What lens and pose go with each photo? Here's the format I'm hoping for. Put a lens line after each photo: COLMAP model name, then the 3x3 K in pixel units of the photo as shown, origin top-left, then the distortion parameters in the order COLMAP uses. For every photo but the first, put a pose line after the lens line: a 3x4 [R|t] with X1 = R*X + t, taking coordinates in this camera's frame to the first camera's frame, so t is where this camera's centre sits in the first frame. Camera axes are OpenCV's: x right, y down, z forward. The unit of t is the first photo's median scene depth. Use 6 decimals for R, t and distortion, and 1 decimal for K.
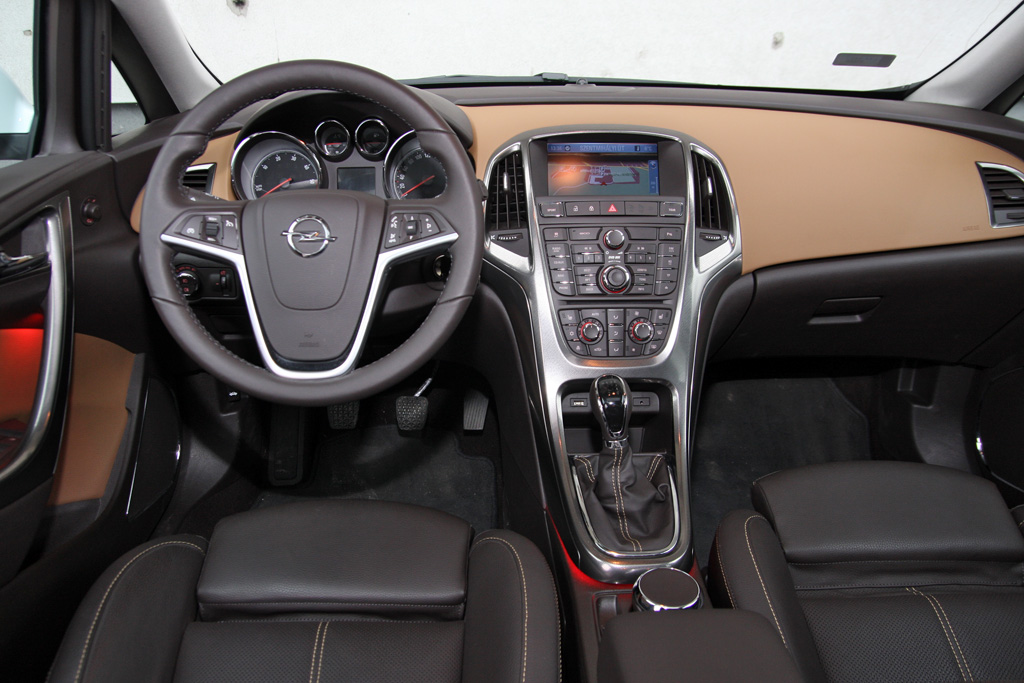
lens RADIAL K [[817.5, 0, 526.2], [0, 817.5, 341.1], [0, 0, 1]] dist [-0.131921, 0.088756]
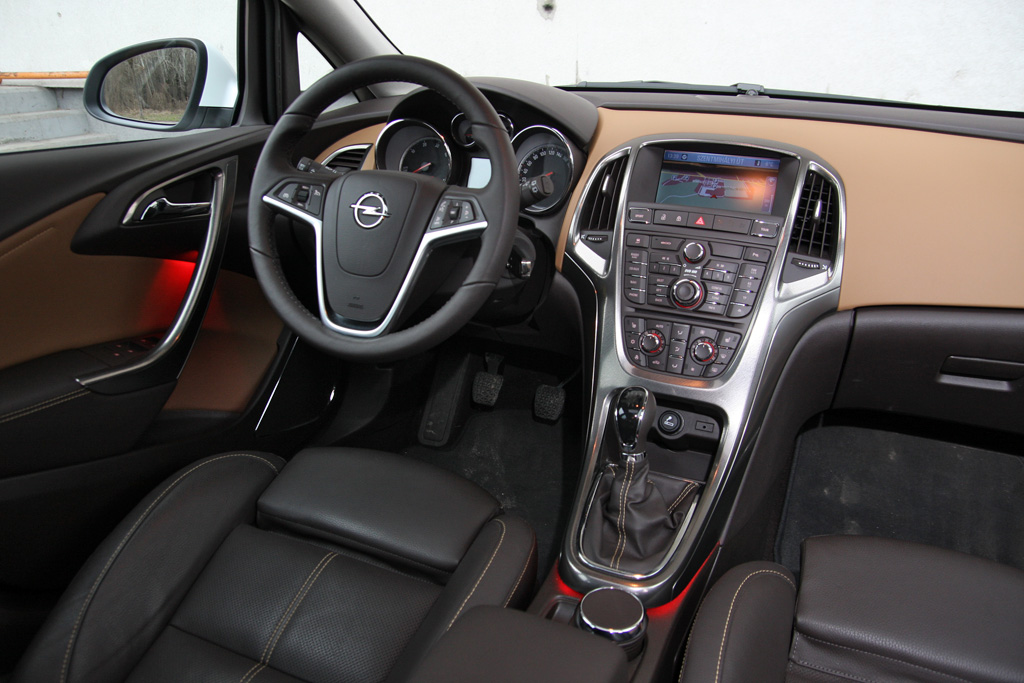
lens RADIAL K [[817.5, 0, 526.2], [0, 817.5, 341.1], [0, 0, 1]] dist [-0.131921, 0.088756]
pose [[0.902957, 0.164515, -0.396993, 0.326374], [-0.168991, 0.985326, 0.023952, -0.011672], [0.395109, 0.045460, 0.917509, 0.048024]]
